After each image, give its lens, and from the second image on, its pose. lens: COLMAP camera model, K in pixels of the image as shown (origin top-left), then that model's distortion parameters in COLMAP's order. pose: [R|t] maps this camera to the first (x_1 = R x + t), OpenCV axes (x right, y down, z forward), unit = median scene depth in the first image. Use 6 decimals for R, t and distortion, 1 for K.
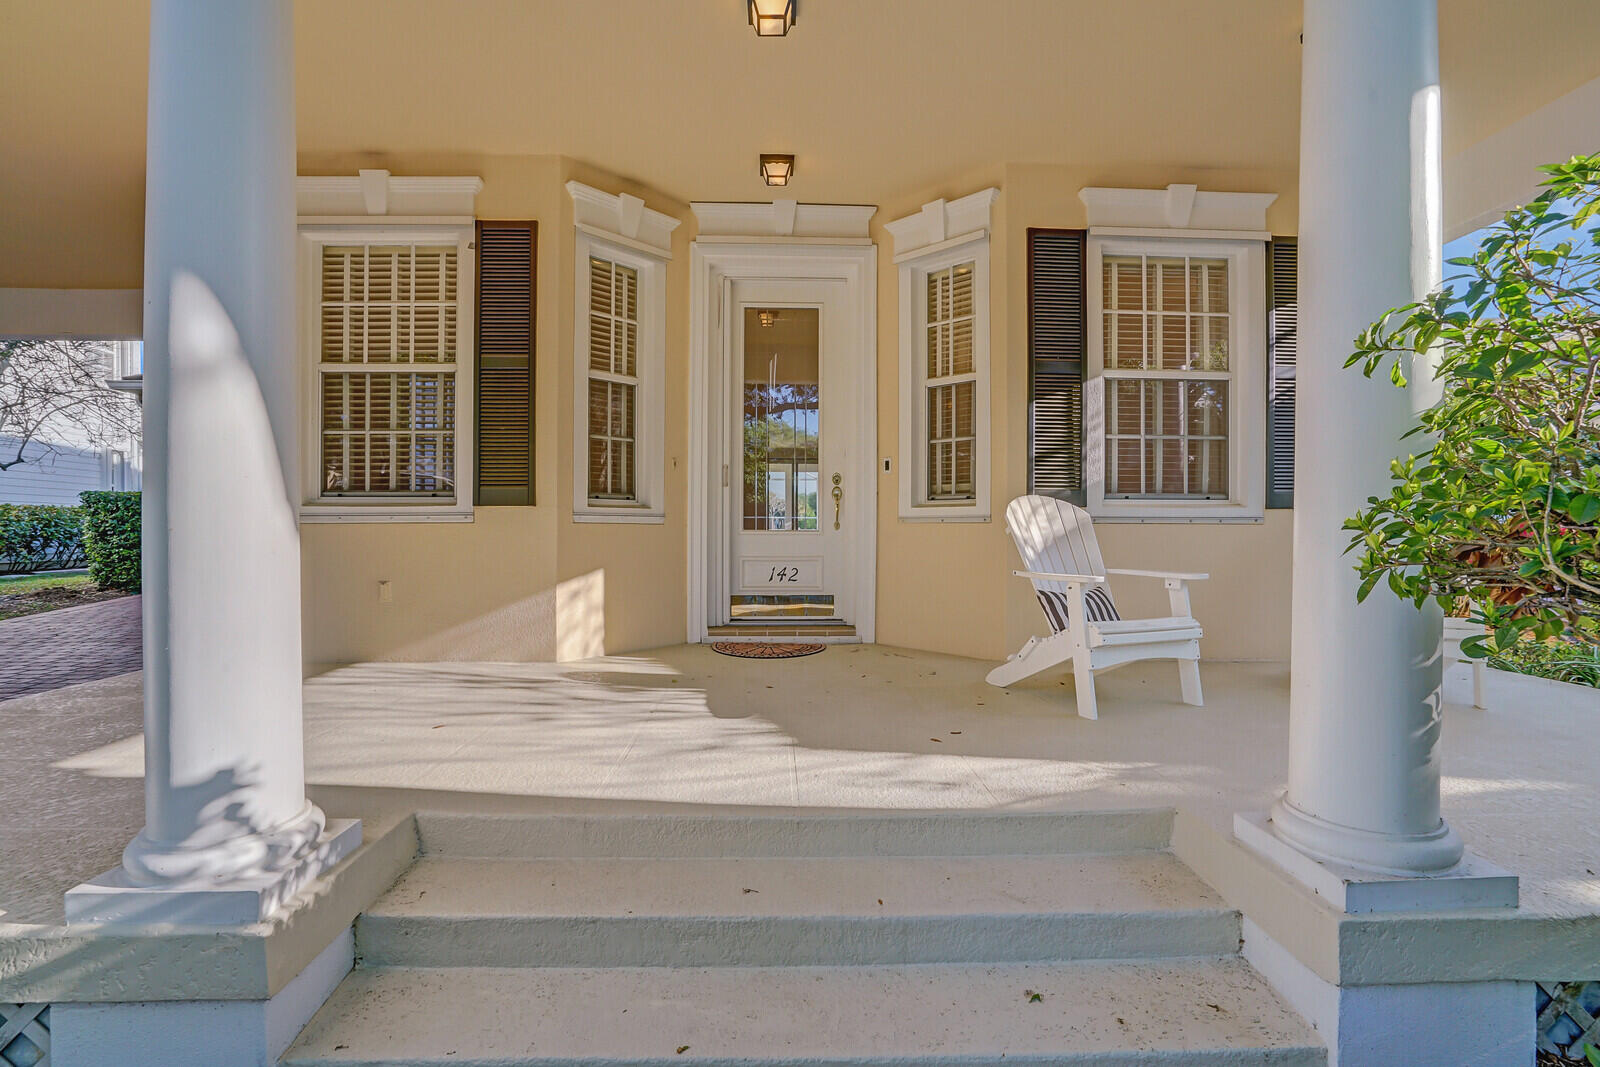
lens RADIAL K [[762.4, 0, 790.9], [0, 762.4, 534.0], [0, 0, 1]] dist [-0.053034, 0.022523]
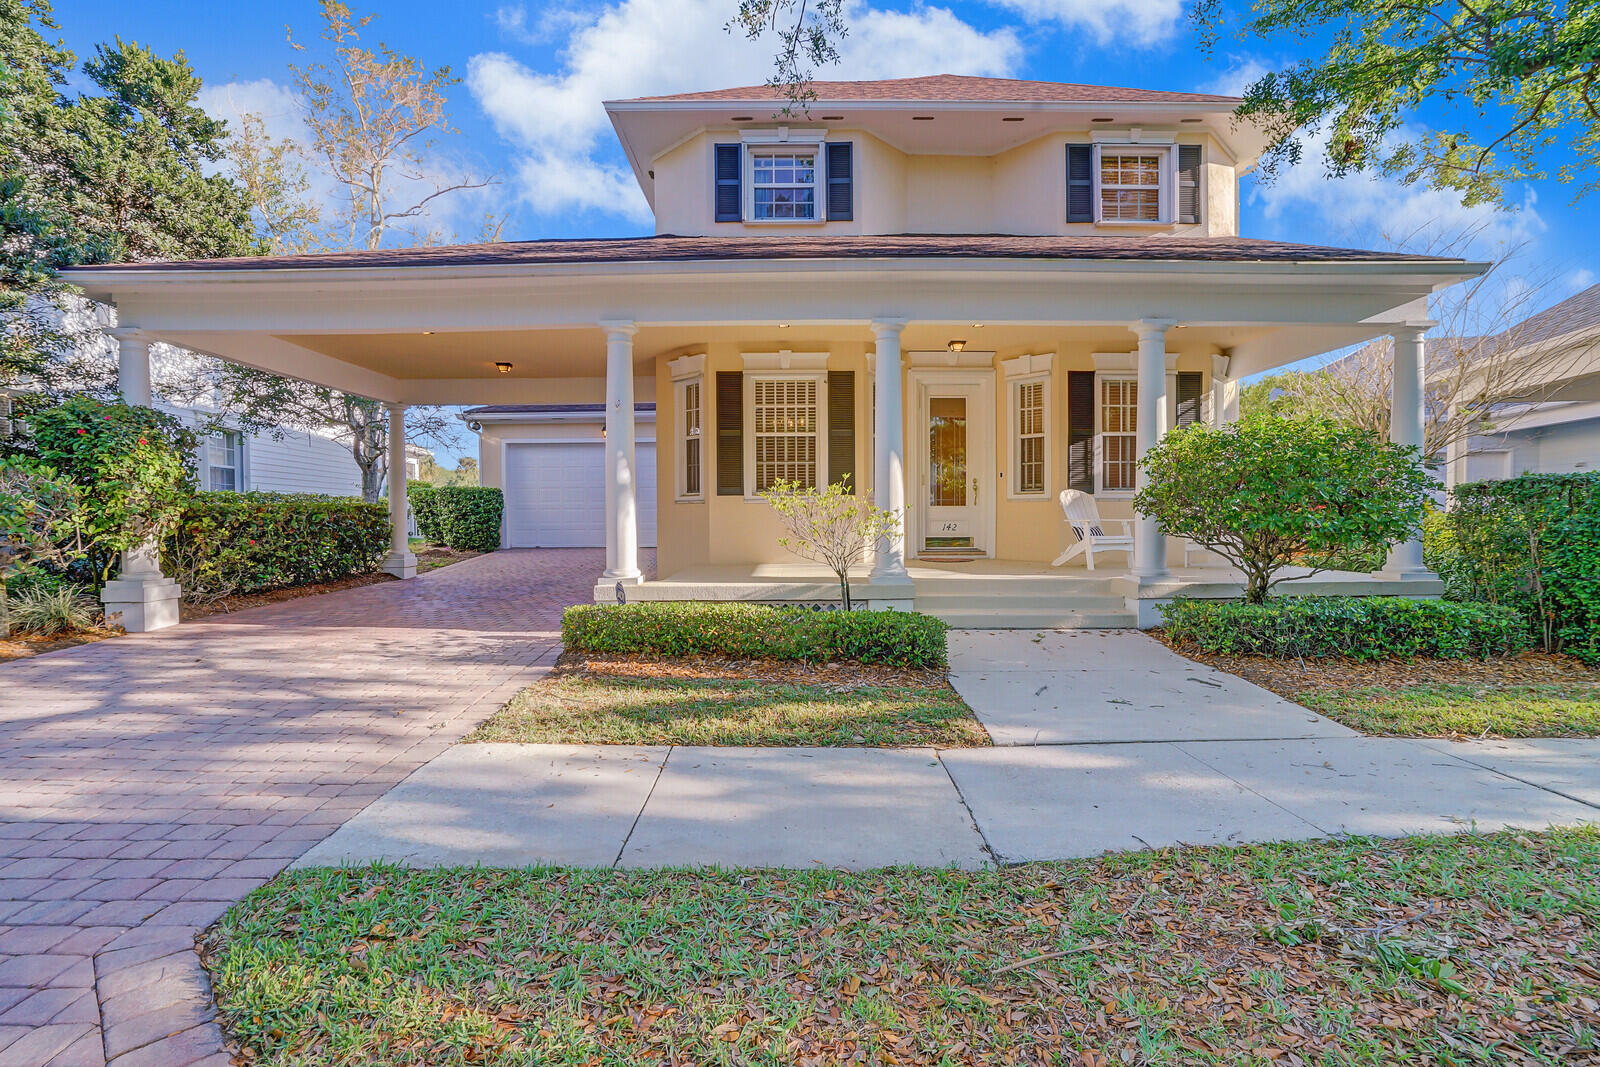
lens RADIAL K [[743.2, 0, 801.2], [0, 743.2, 540.1], [0, 0, 1]] dist [-0.046144, 0.000651]
pose [[0.999351, -0.003848, -0.035806, -0.377398], [0.004728, 0.999688, 0.024523, 0.041028], [0.035700, -0.024676, 0.999058, -1.152598]]
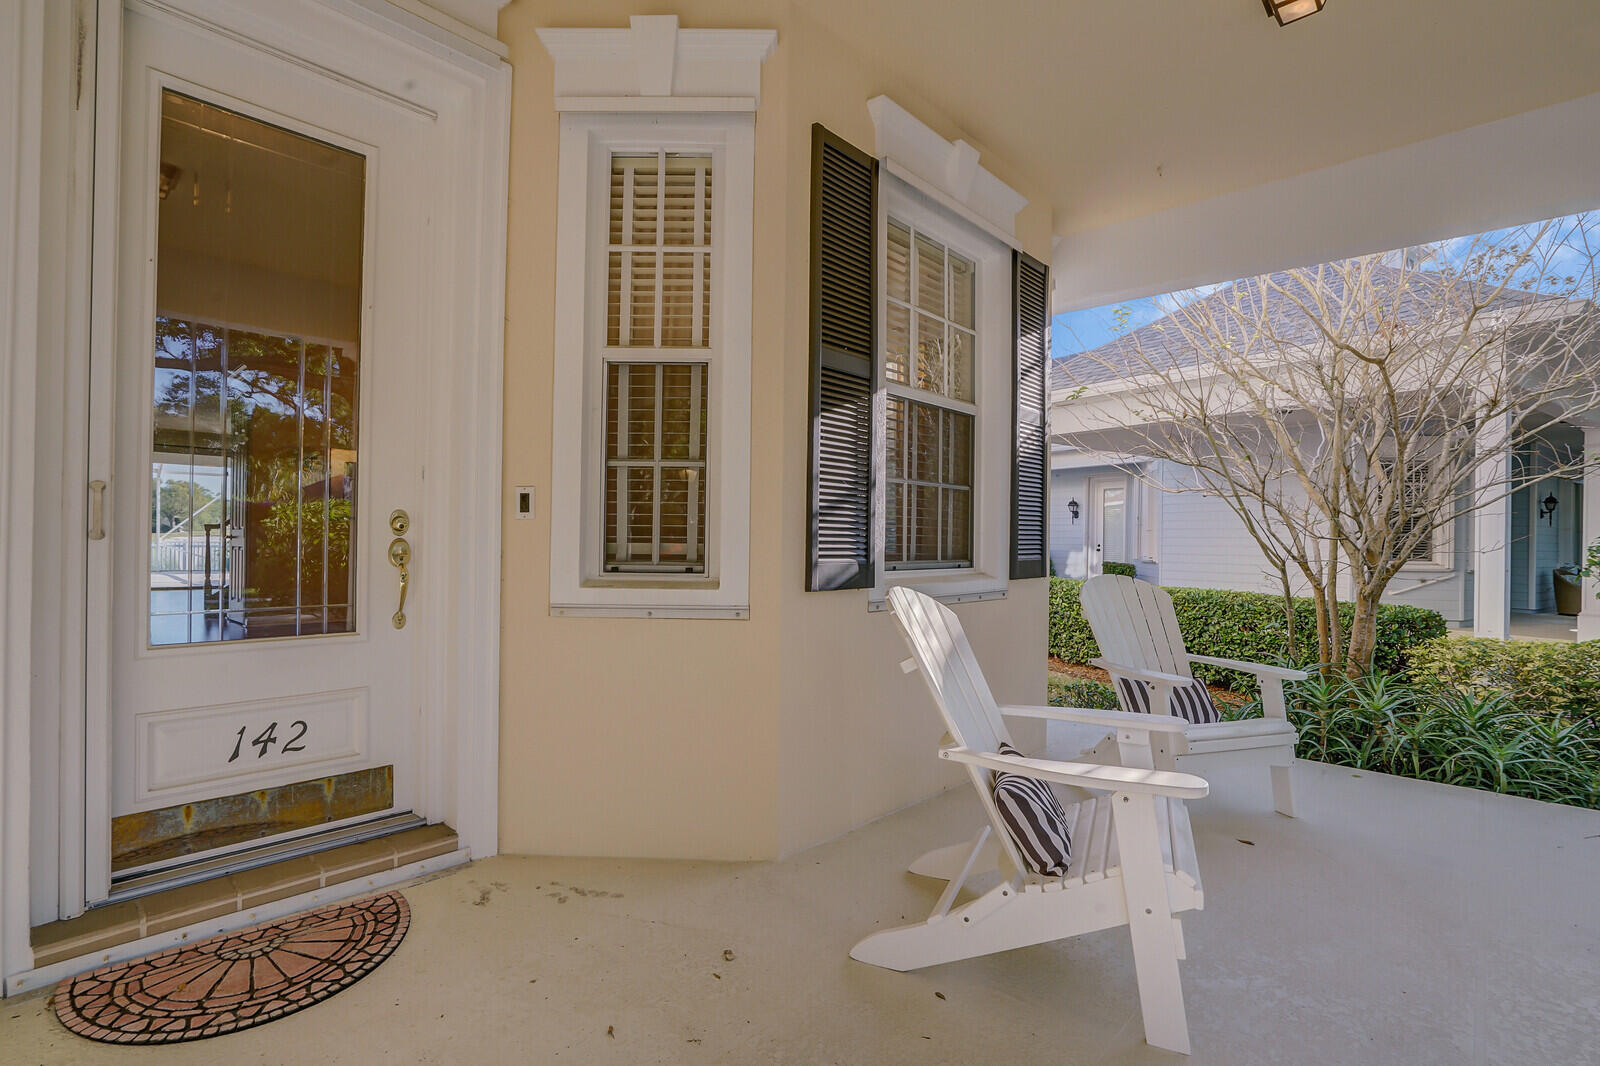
lens RADIAL K [[762.4, 0, 790.9], [0, 762.4, 533.5], [0, 0, 1]] dist [-0.053034, 0.022523]
pose [[0.712896, 0.009938, 0.701200, -0.105747], [-0.009943, 0.999942, -0.004063, -0.072037], [-0.701199, -0.004076, 0.712954, 0.537256]]
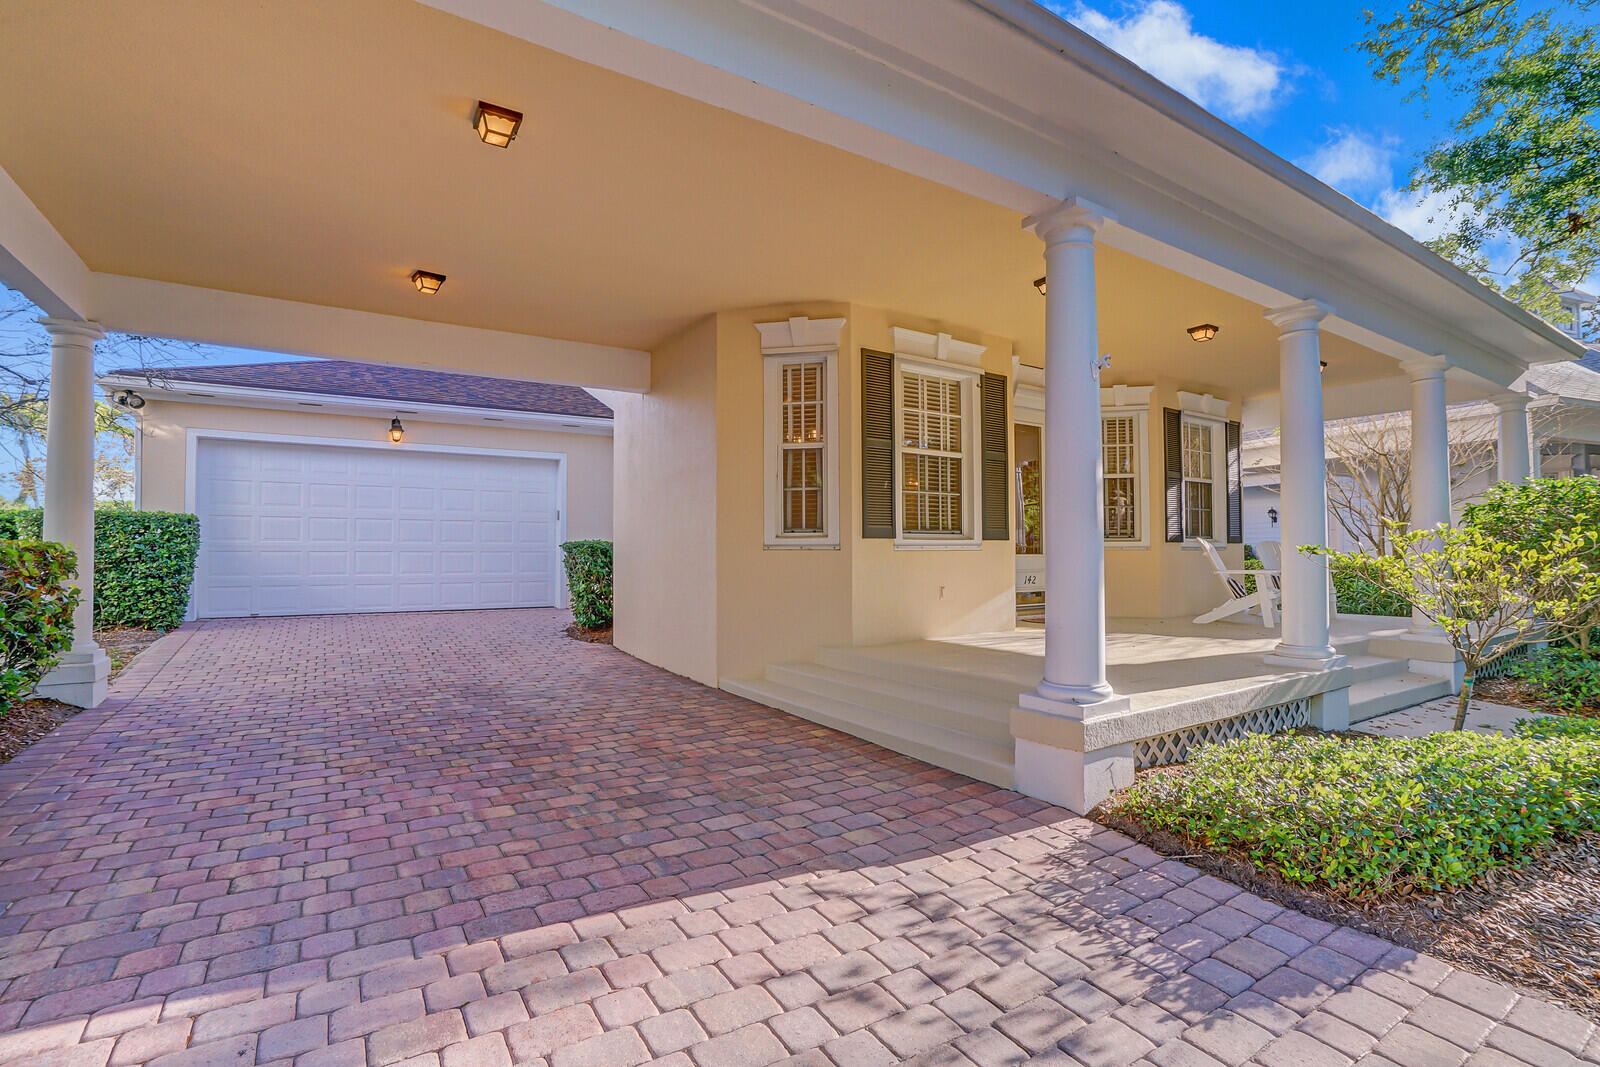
lens RADIAL K [[743.2, 0, 801.2], [0, 743.2, 540.1], [0, 0, 1]] dist [-0.046144, 0.000651]
pose [[0.853931, 0.006109, 0.520351, -1.459347], [0.011254, 0.999480, -0.030202, 0.007225], [-0.520265, 0.031646, 0.853418, -0.174901]]
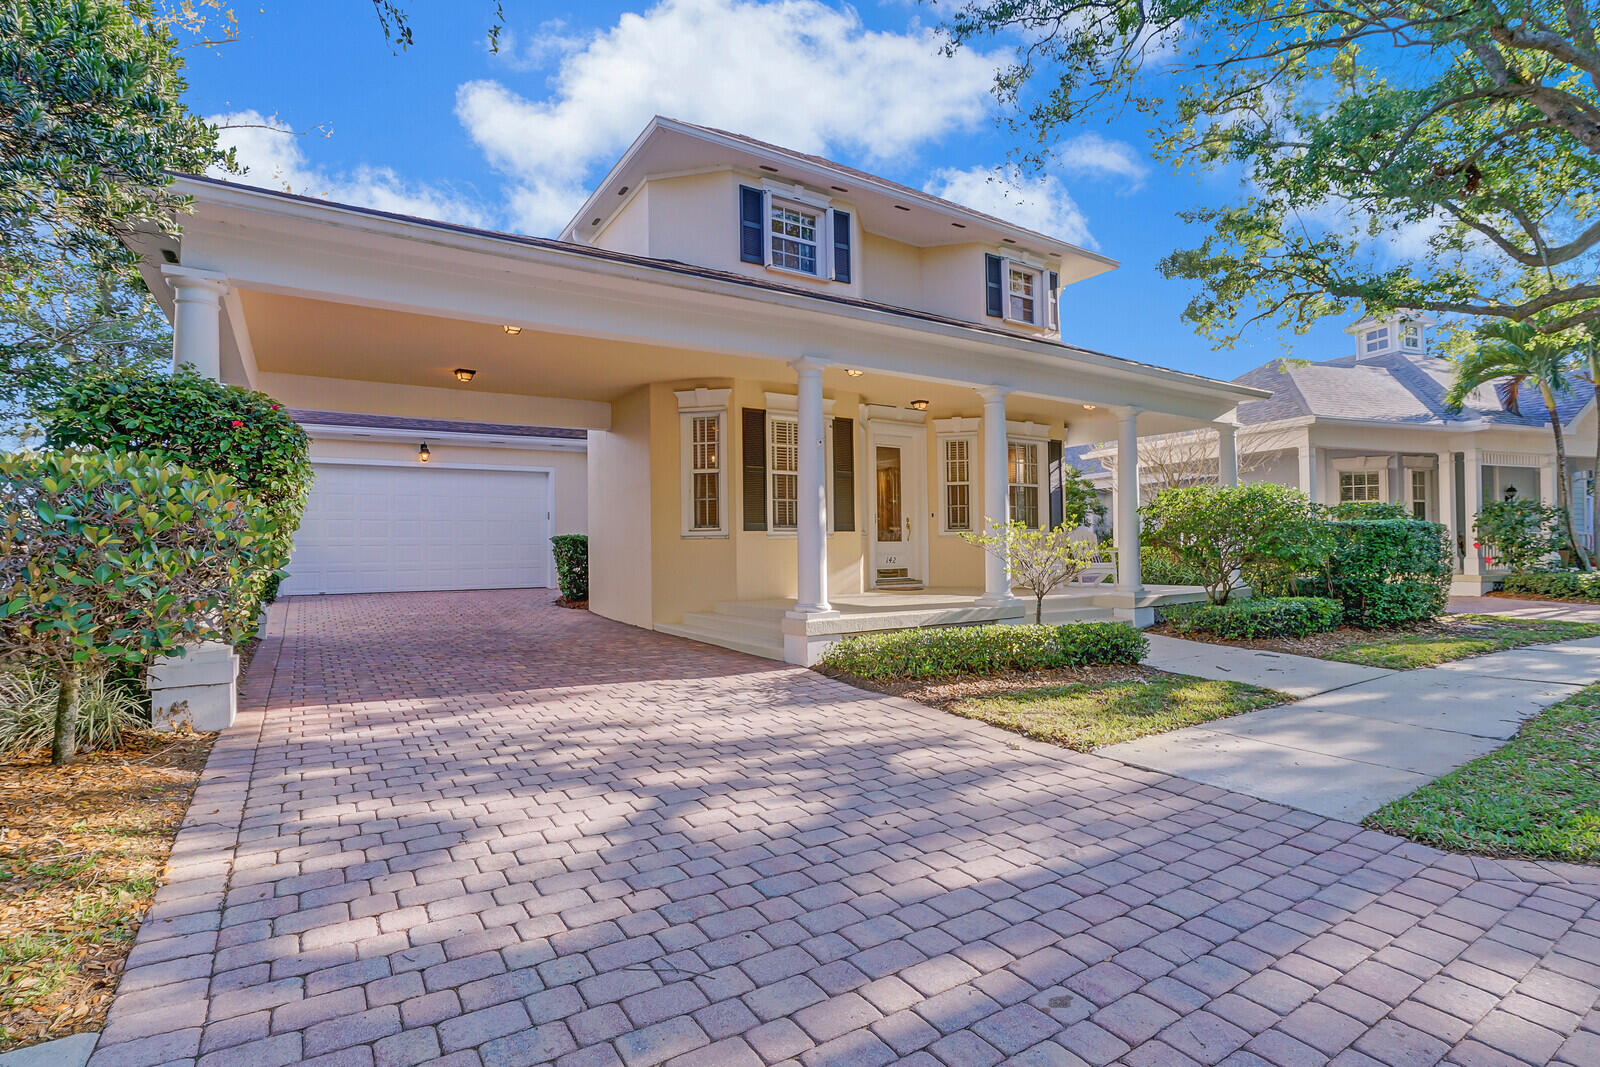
lens RADIAL K [[762.4, 0, 790.9], [0, 762.4, 534.0], [0, 0, 1]] dist [-0.053034, 0.022523]
pose [[0.858980, -0.003429, 0.511997, -1.638344], [0.021826, 0.999314, -0.029925, 0.039072], [-0.511543, 0.036879, 0.858466, -0.961411]]
